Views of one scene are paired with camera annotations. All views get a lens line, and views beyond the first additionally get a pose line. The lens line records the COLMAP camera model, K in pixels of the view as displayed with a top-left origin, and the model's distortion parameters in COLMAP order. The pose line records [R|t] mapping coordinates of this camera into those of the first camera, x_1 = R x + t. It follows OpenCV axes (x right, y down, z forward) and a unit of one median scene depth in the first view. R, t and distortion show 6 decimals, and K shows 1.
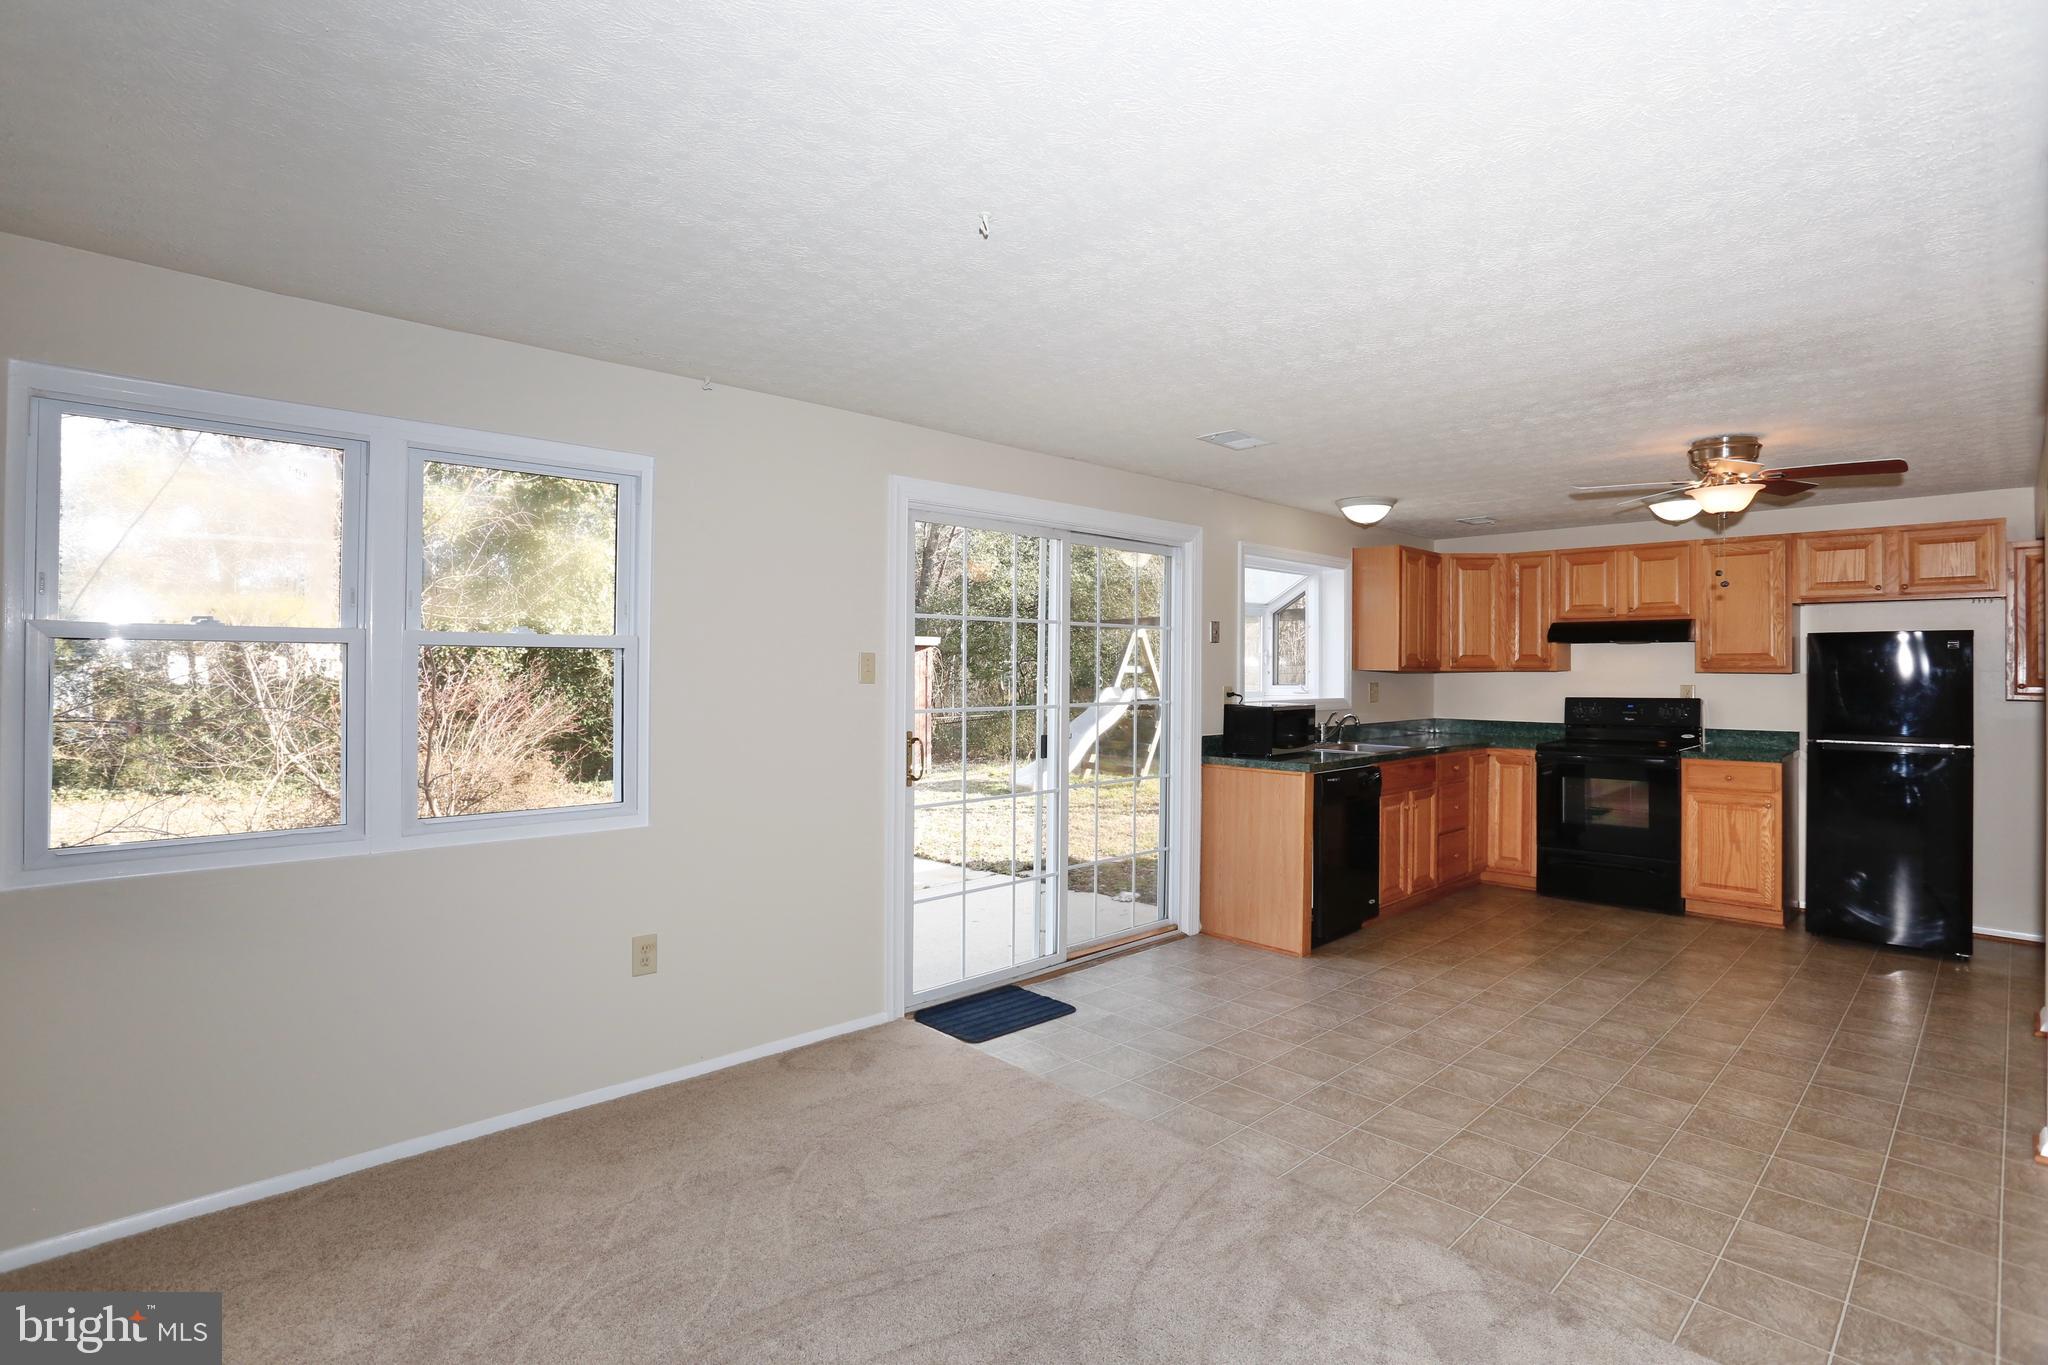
lens RADIAL K [[993.6, 0, 964.2], [0, 993.6, 677.9], [0, 0, 1]] dist [-0.093775, 0.027685]
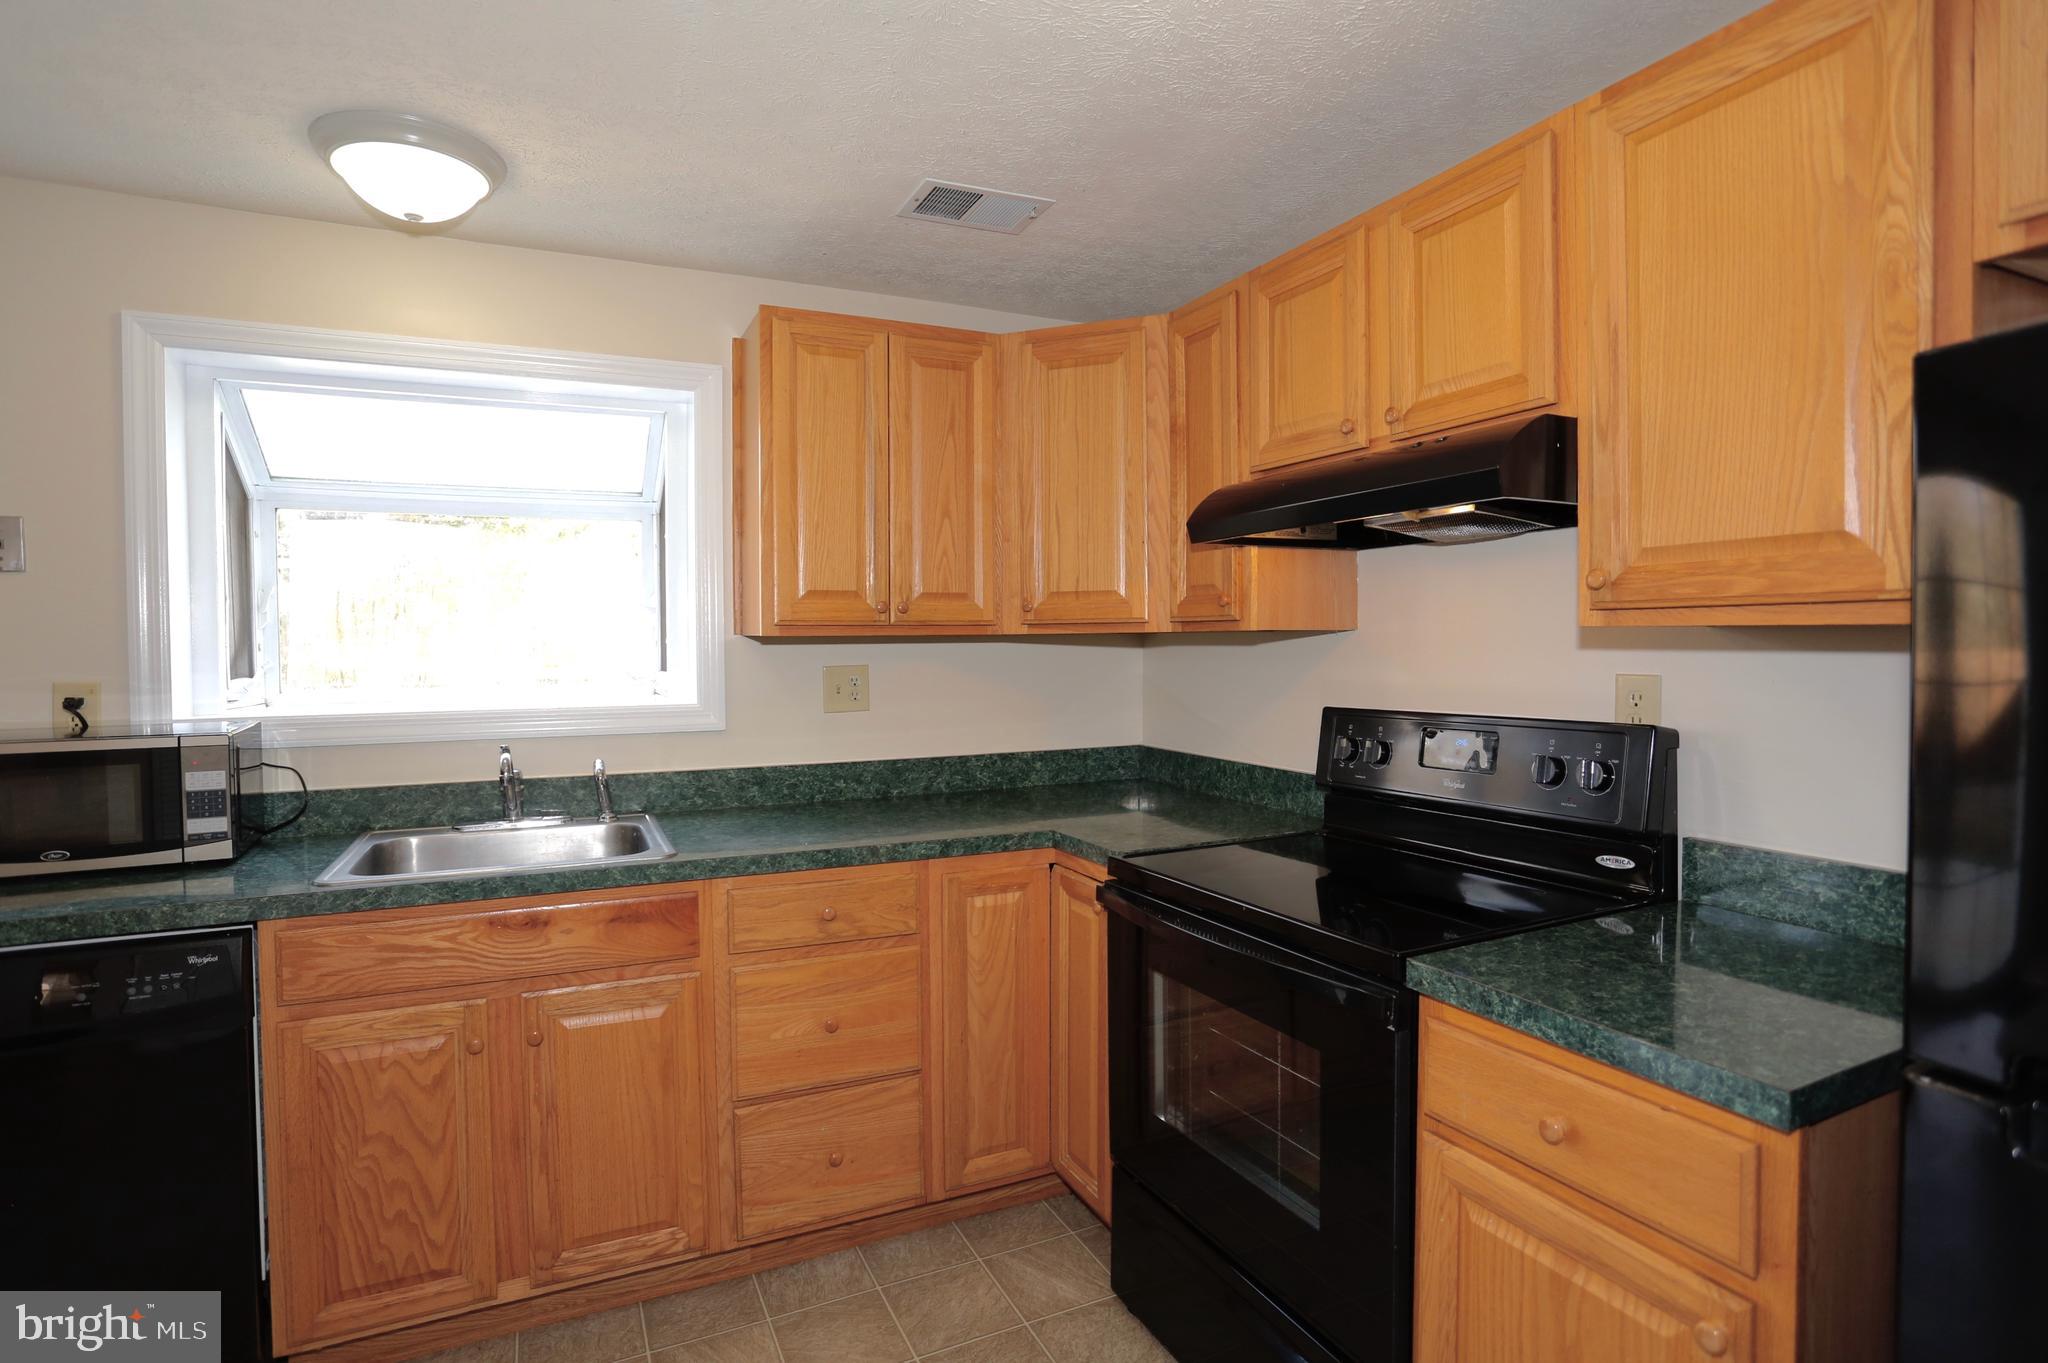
lens RADIAL K [[1013.1, 0, 1008.8], [0, 1013.1, 661.2], [0, 0, 1]] dist [-0.074054, 0.031561]
pose [[0.958706, -0.004003, -0.284371, 0.698789], [0.008076, 0.999881, 0.013153, -0.001785], [0.284284, -0.014907, 0.958624, 0.700347]]
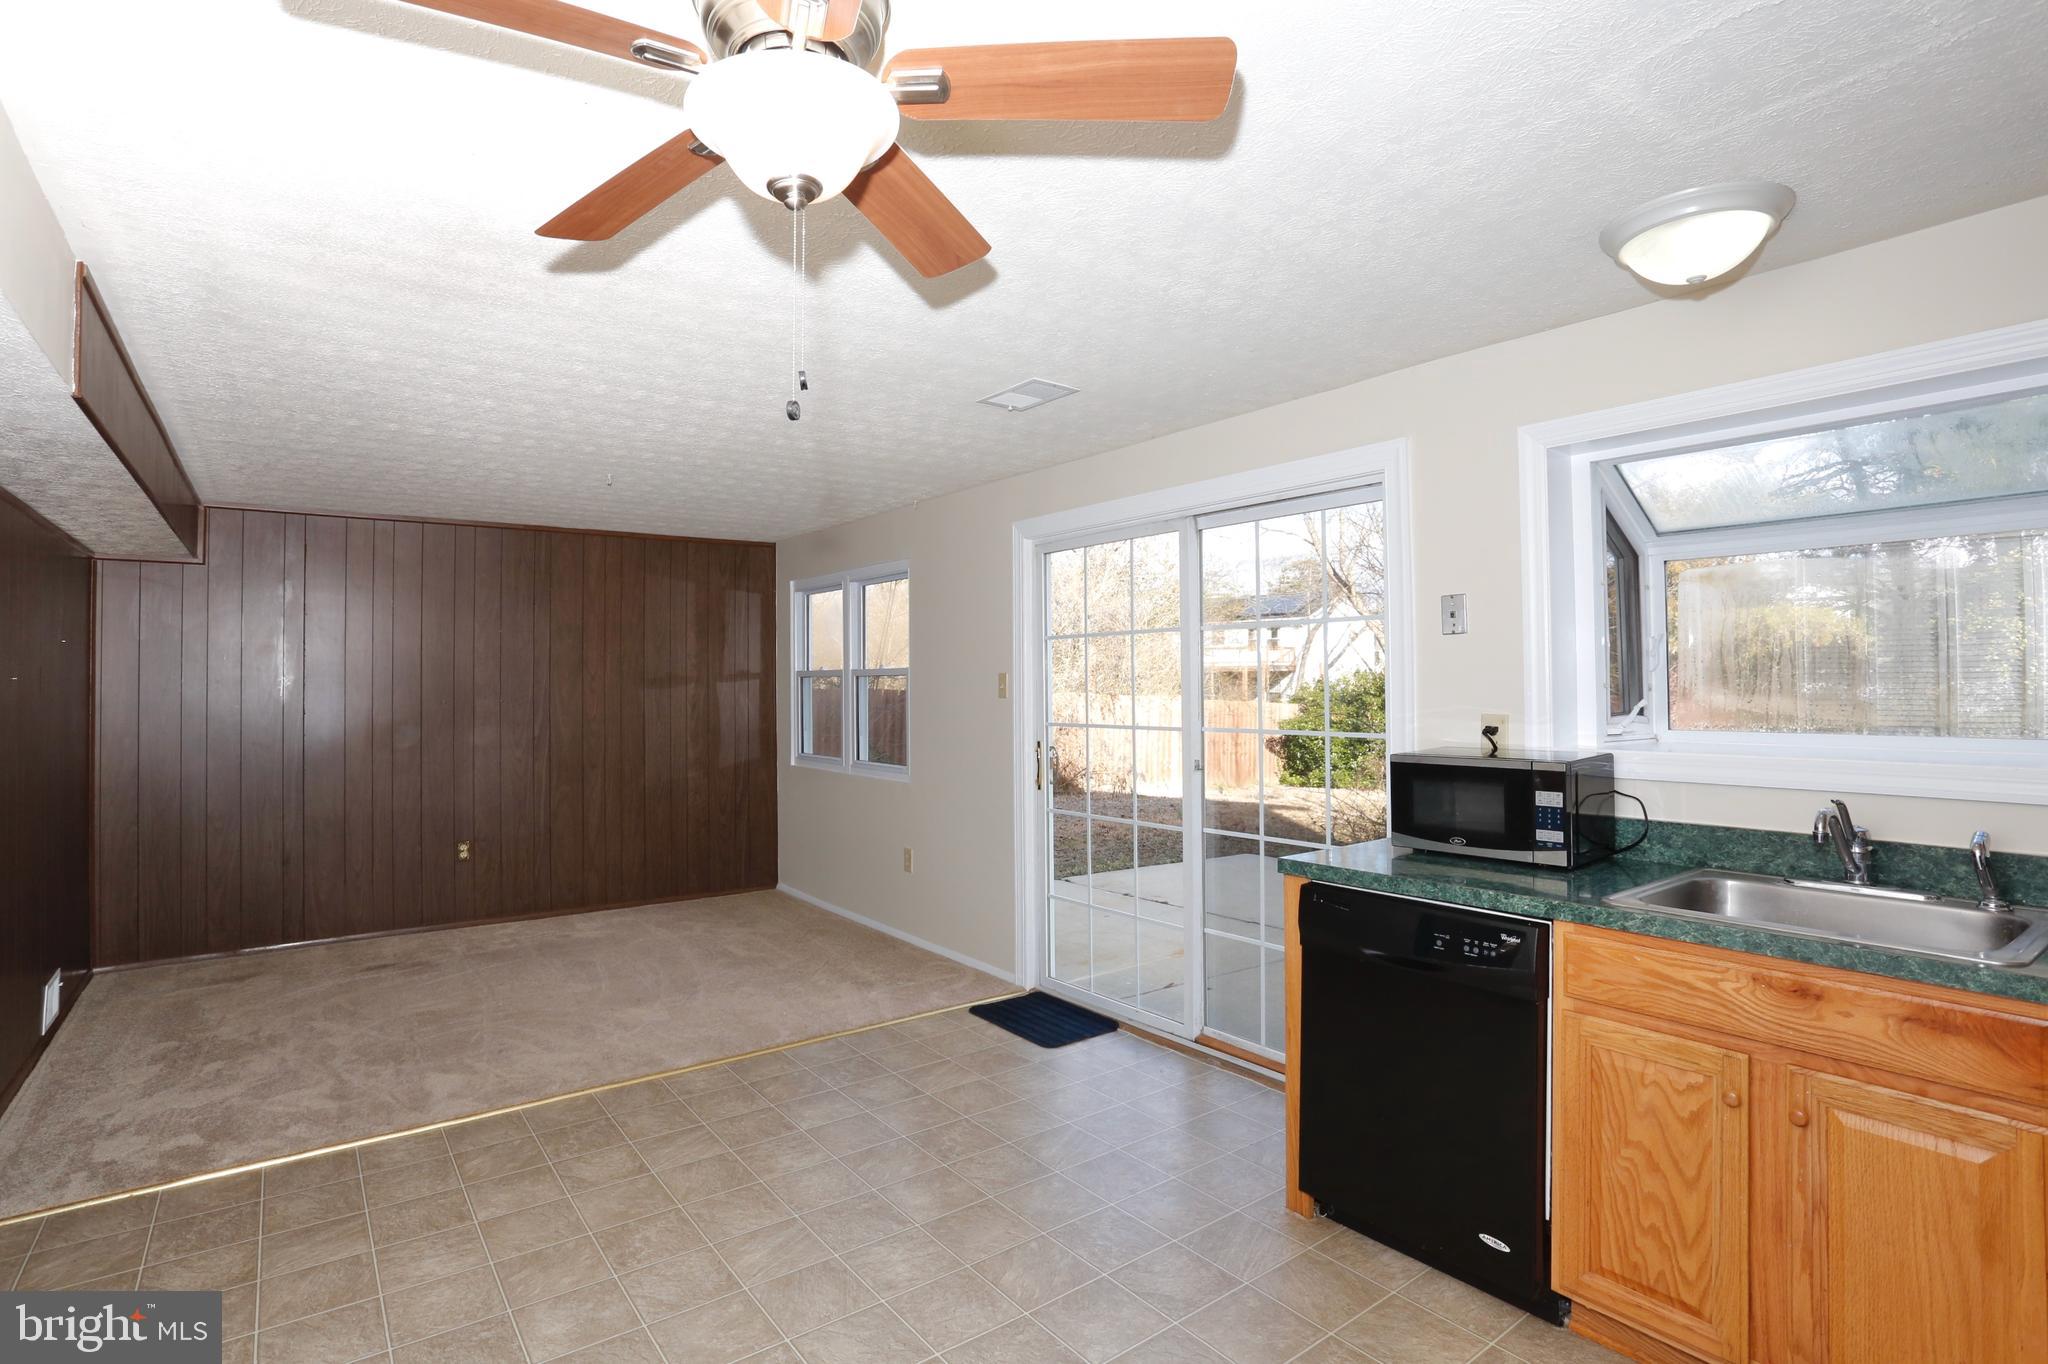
lens RADIAL K [[1013.1, 0, 1008.8], [0, 1013.1, 661.7], [0, 0, 1]] dist [-0.074054, 0.031561]
pose [[-0.089627, -0.023655, -0.995694, 0.777051], [0.000154, 0.999718, -0.023764, -0.006553], [0.995975, -0.002283, -0.089598, 0.754781]]
